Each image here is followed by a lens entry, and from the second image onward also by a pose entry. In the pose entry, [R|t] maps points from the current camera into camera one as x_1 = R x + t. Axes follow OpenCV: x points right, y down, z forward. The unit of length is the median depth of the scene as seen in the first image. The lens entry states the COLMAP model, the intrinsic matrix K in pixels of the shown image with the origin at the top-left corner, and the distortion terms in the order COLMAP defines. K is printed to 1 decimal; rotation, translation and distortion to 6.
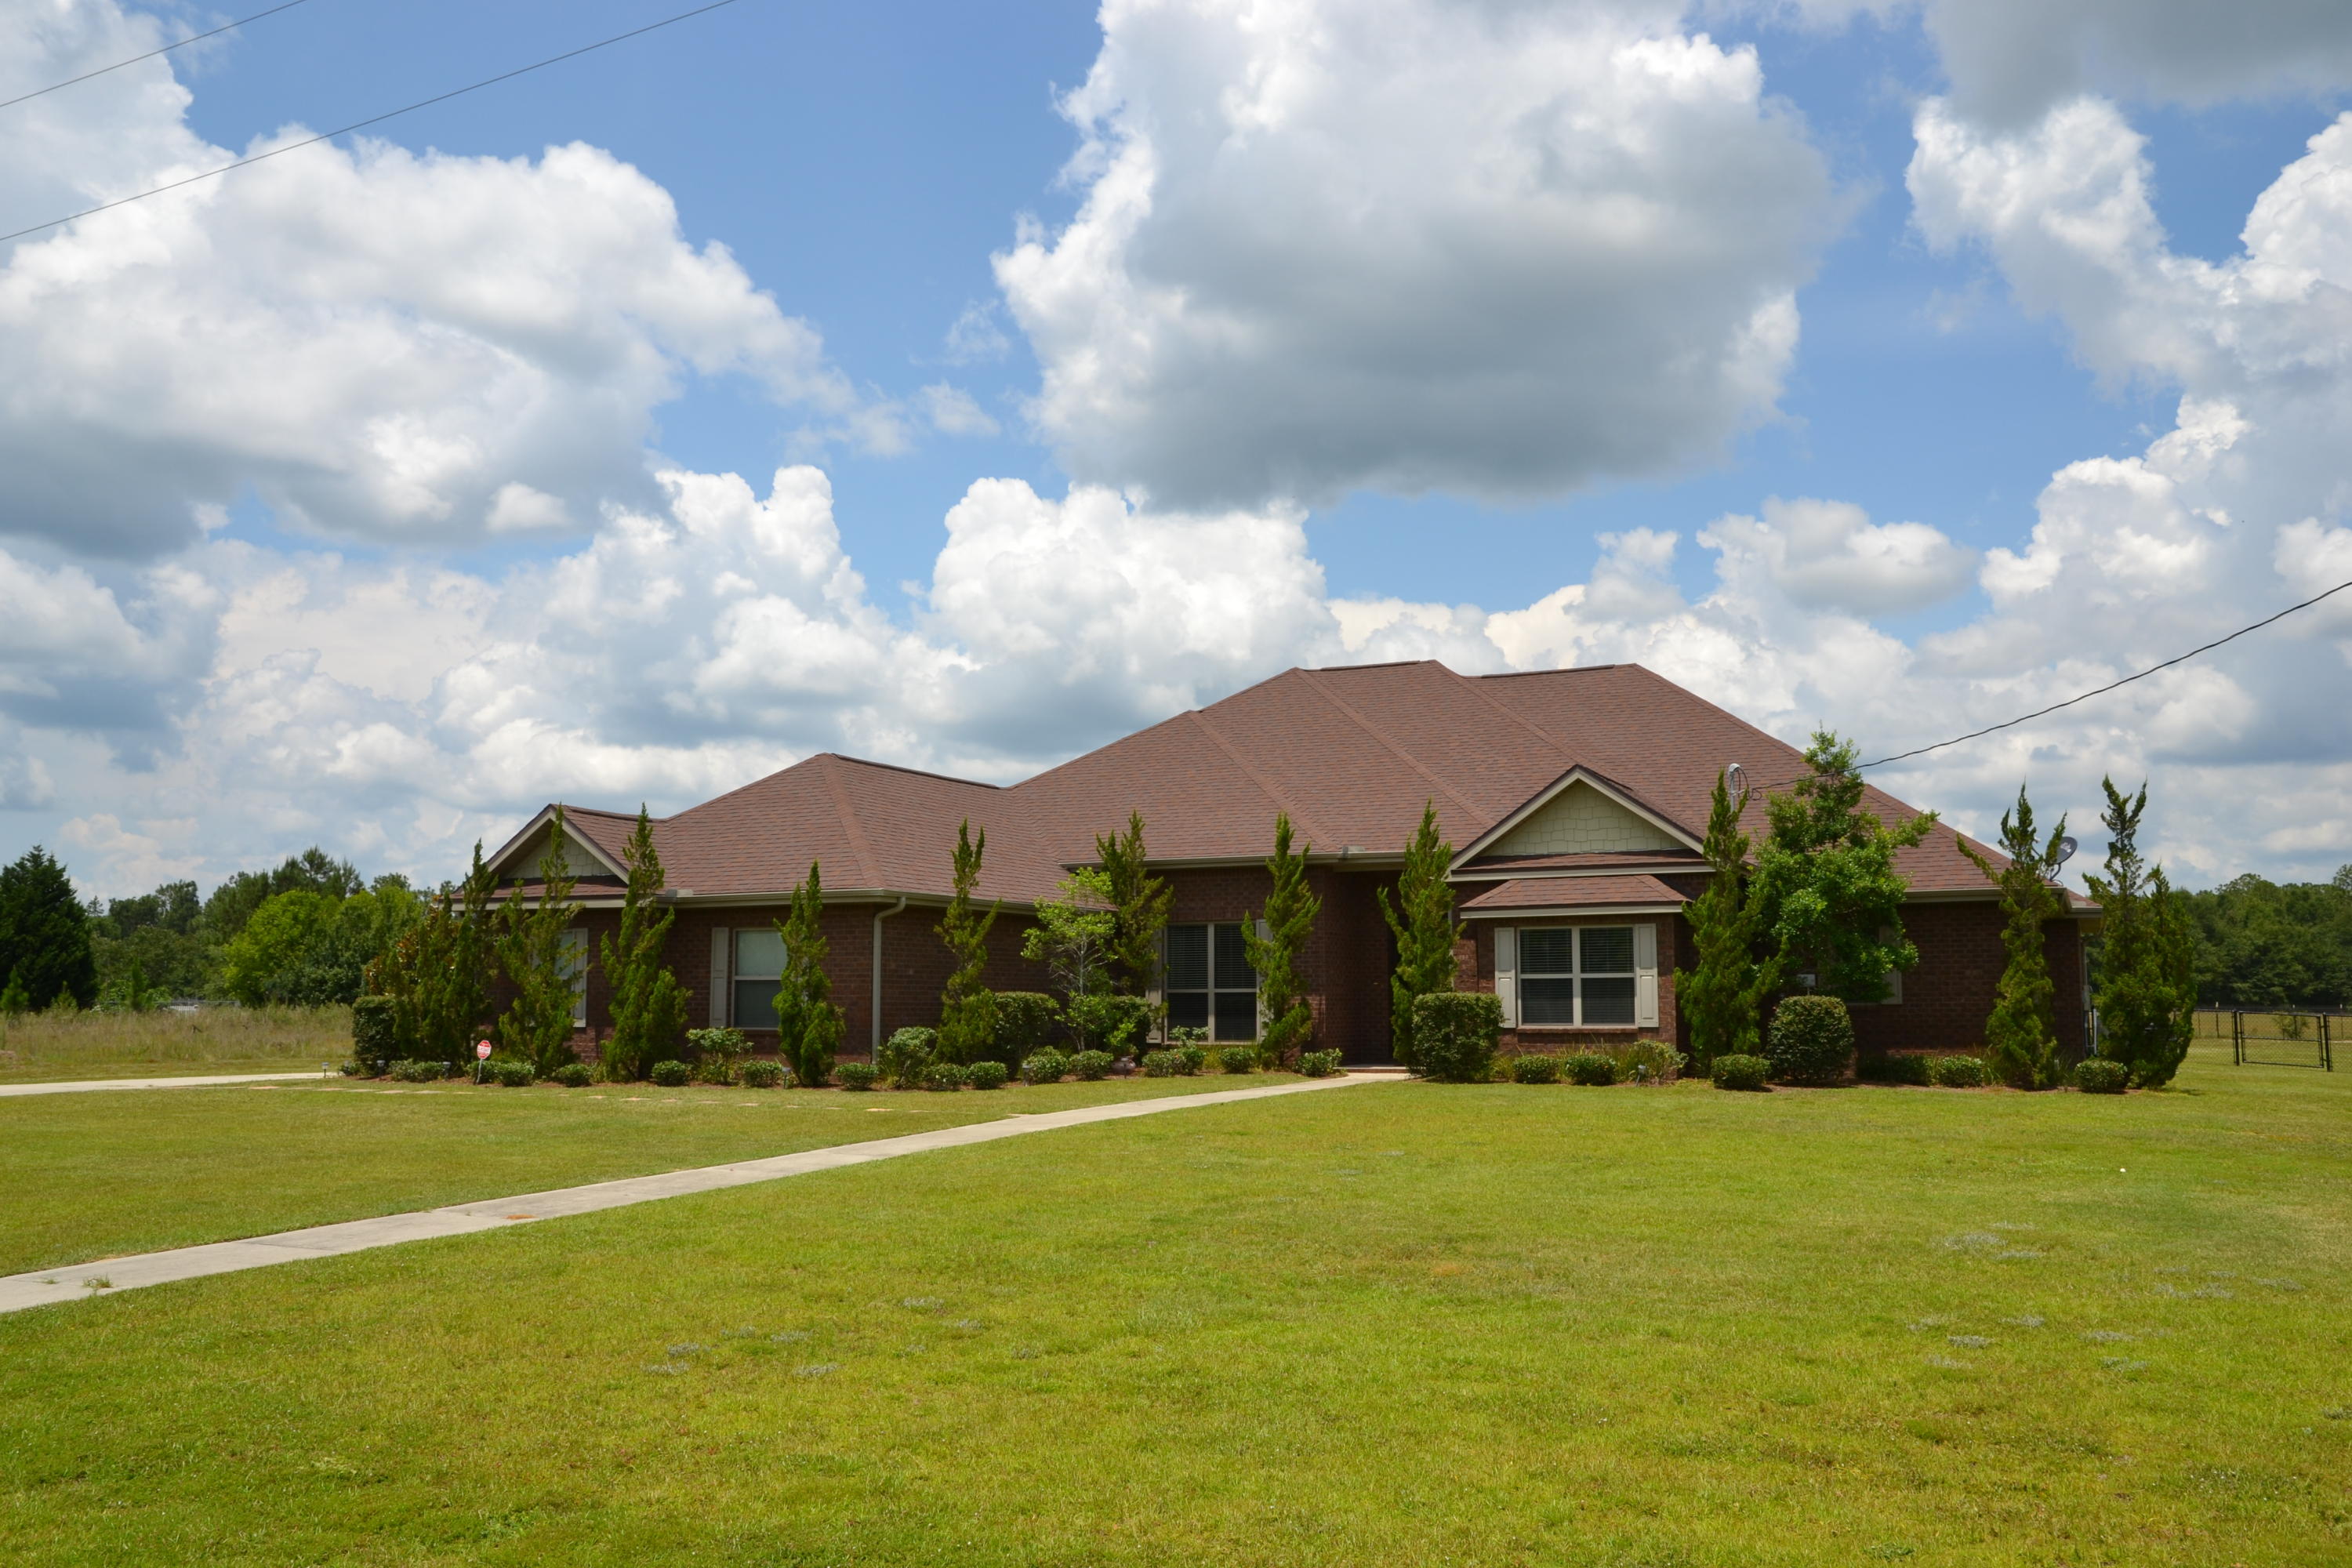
lens RADIAL K [[1921.2, 0, 1176.0], [0, 1921.2, 784.0], [0, 0, 1]] dist [-0.089748, 0.111460]
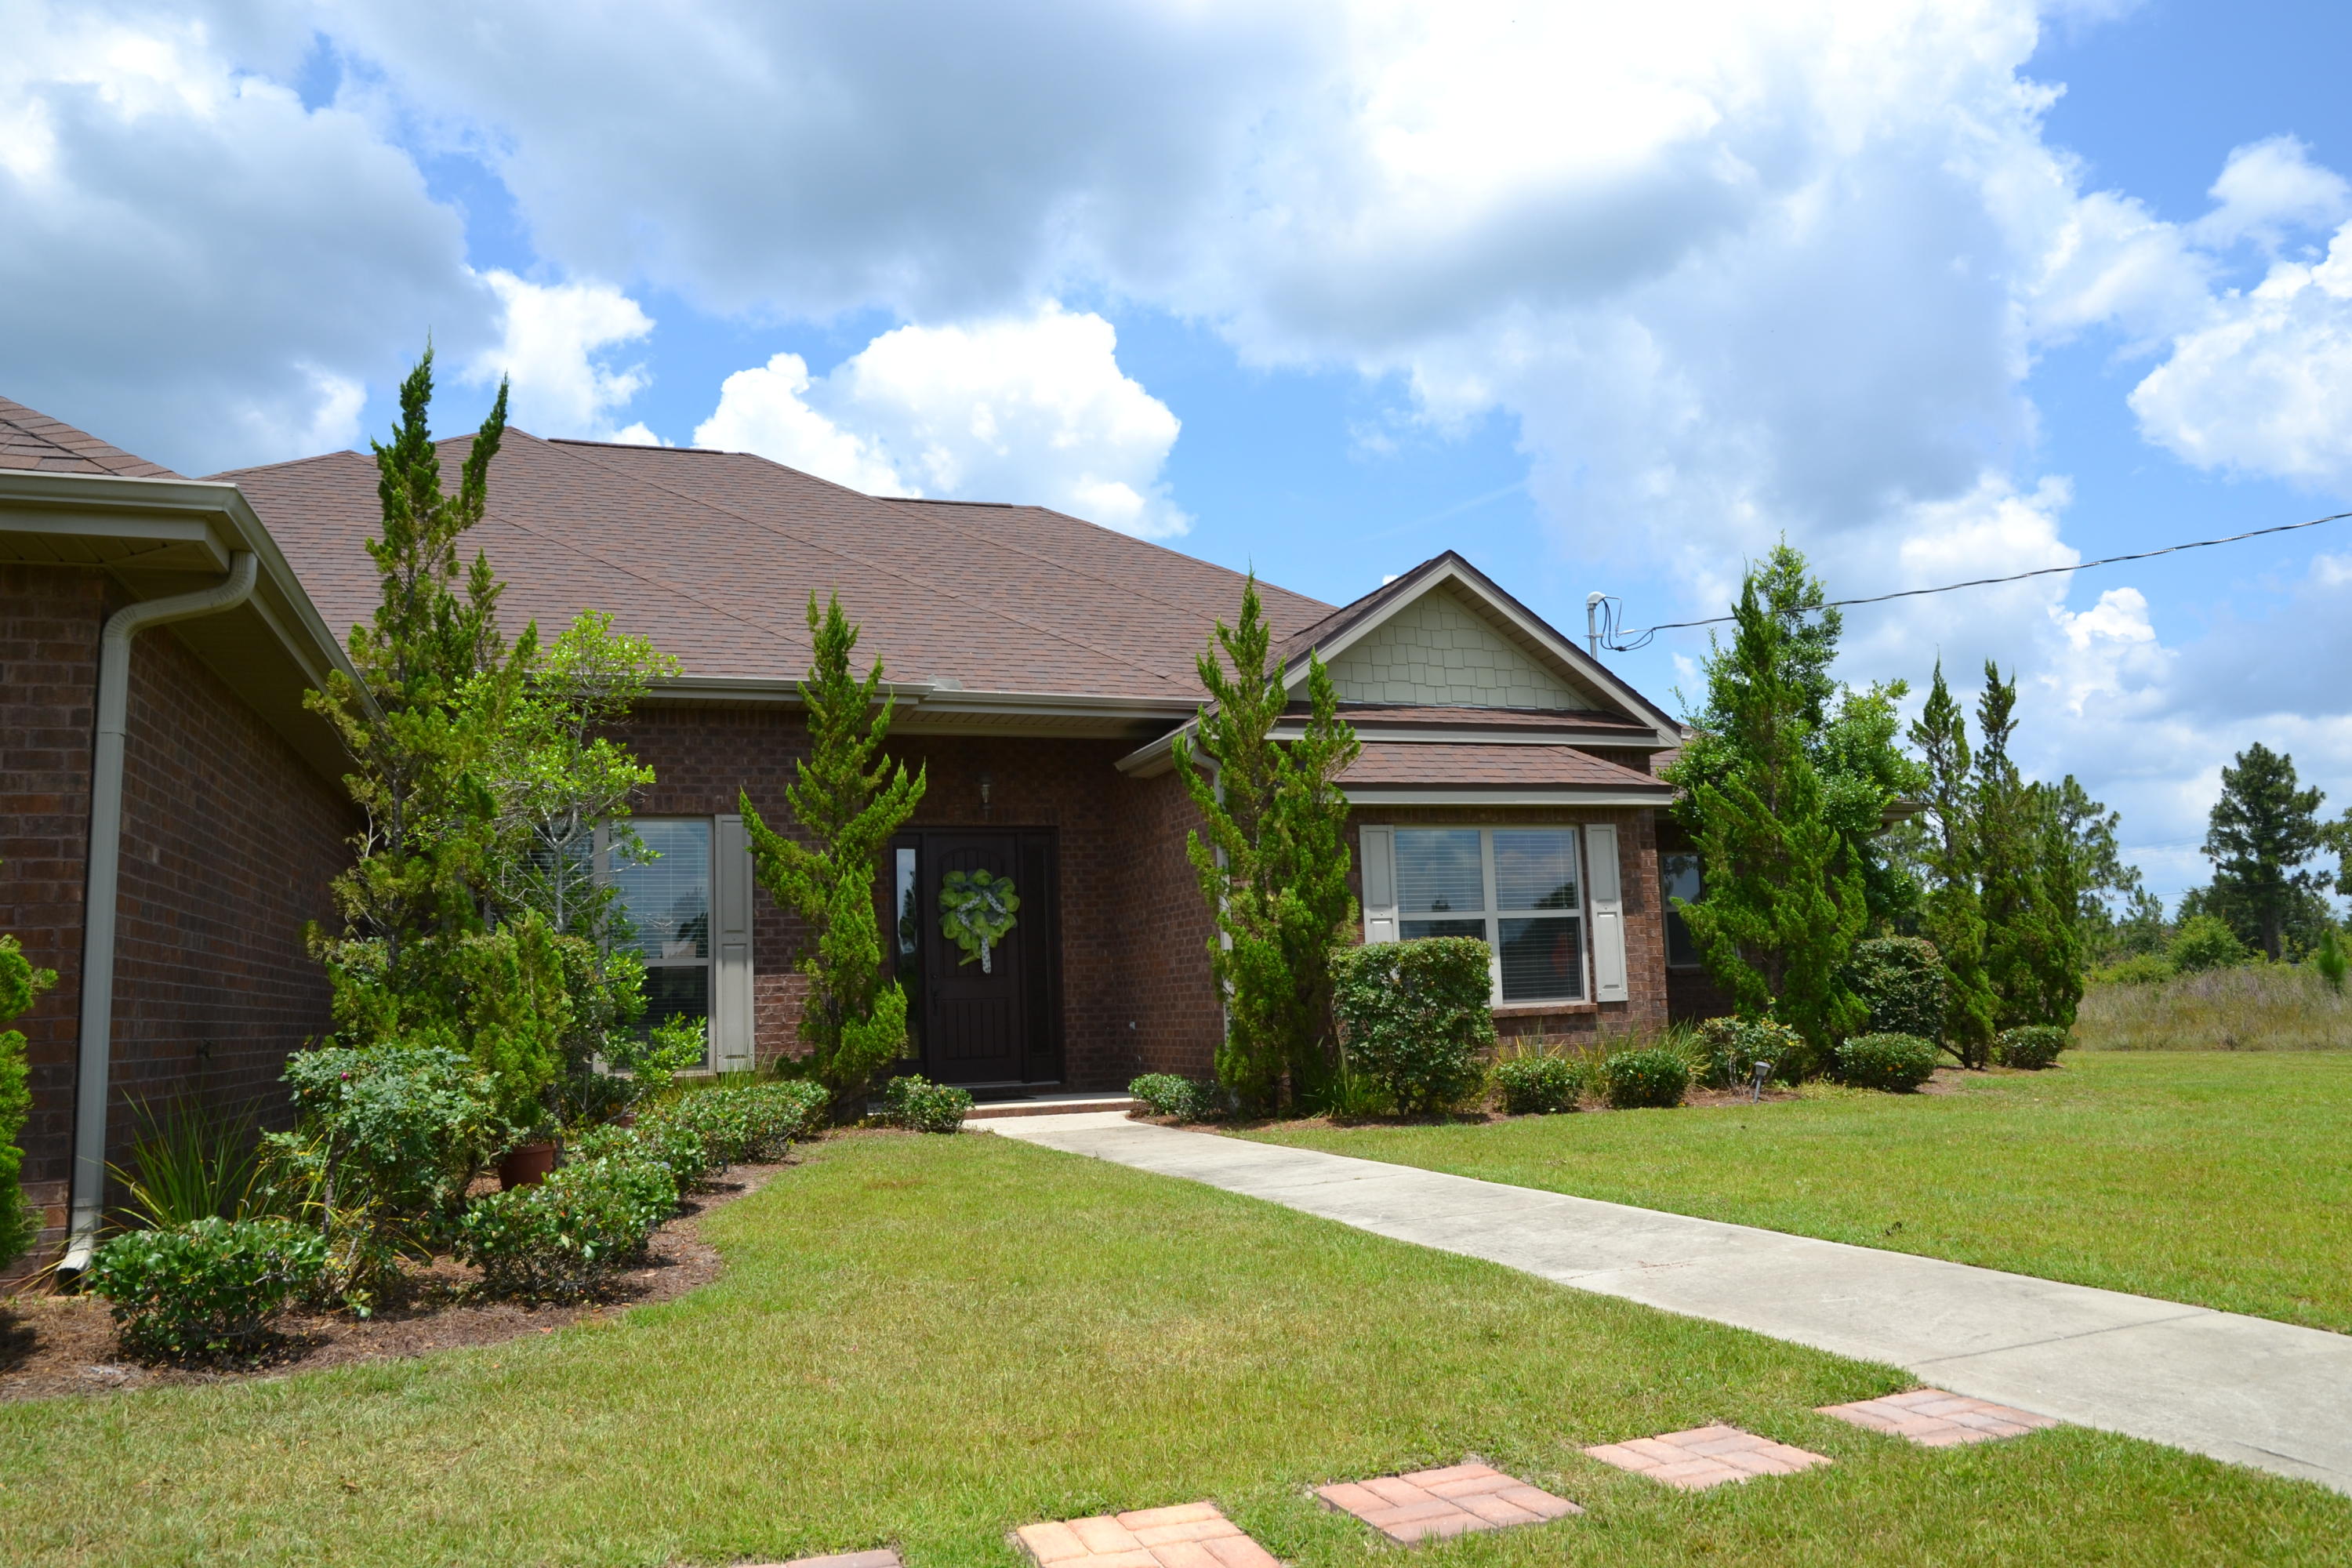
lens RADIAL K [[1664.4, 0, 1176.0], [0, 1664.4, 784.0], [0, 0, 1]] dist [-0.144139, 0.119899]
pose [[0.693745, 0.072365, 0.716576, -0.201728], [-0.047642, 0.997371, -0.054598, 0.092330], [-0.718643, 0.003738, 0.695369, 0.727268]]
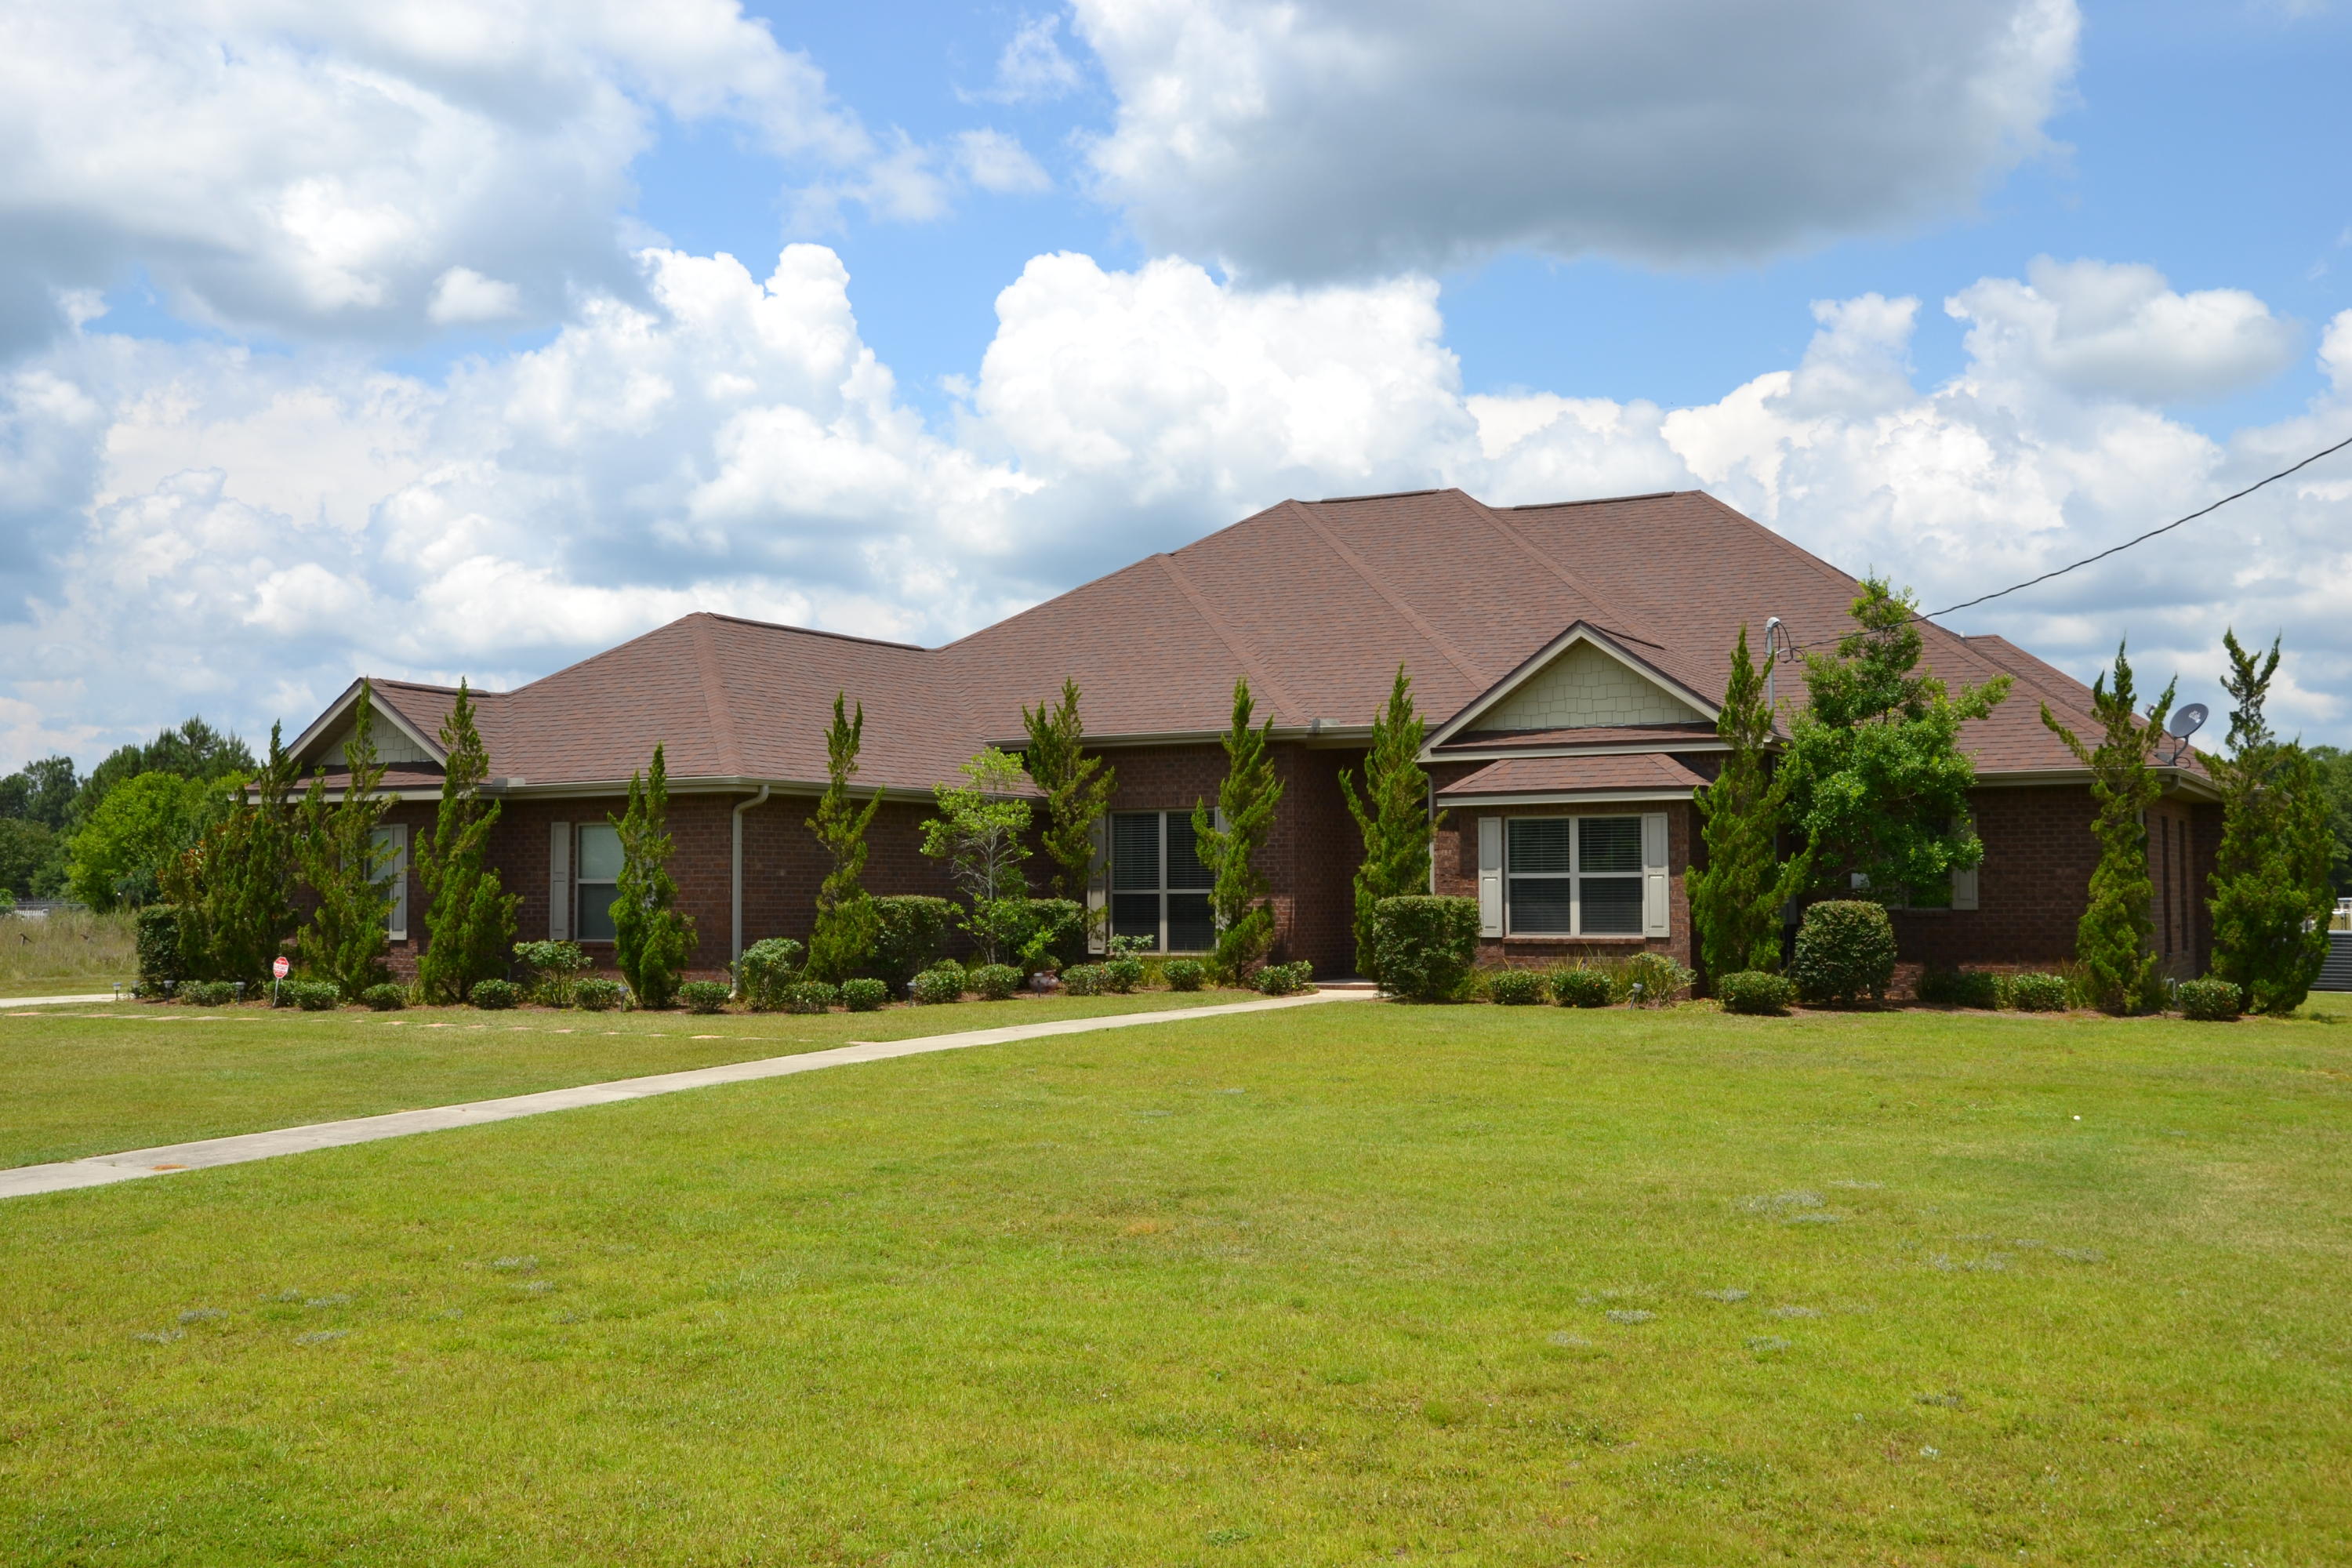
lens RADIAL K [[2359.0, 0, 1176.0], [0, 2359.0, 784.0], [0, 0, 1]] dist [-0.000080, 0.009260]
pose [[0.998818, -0.005377, -0.048317, 0.085790], [0.008590, 0.997747, 0.066541, -0.009030], [0.047850, -0.066877, 0.996613, -0.028518]]
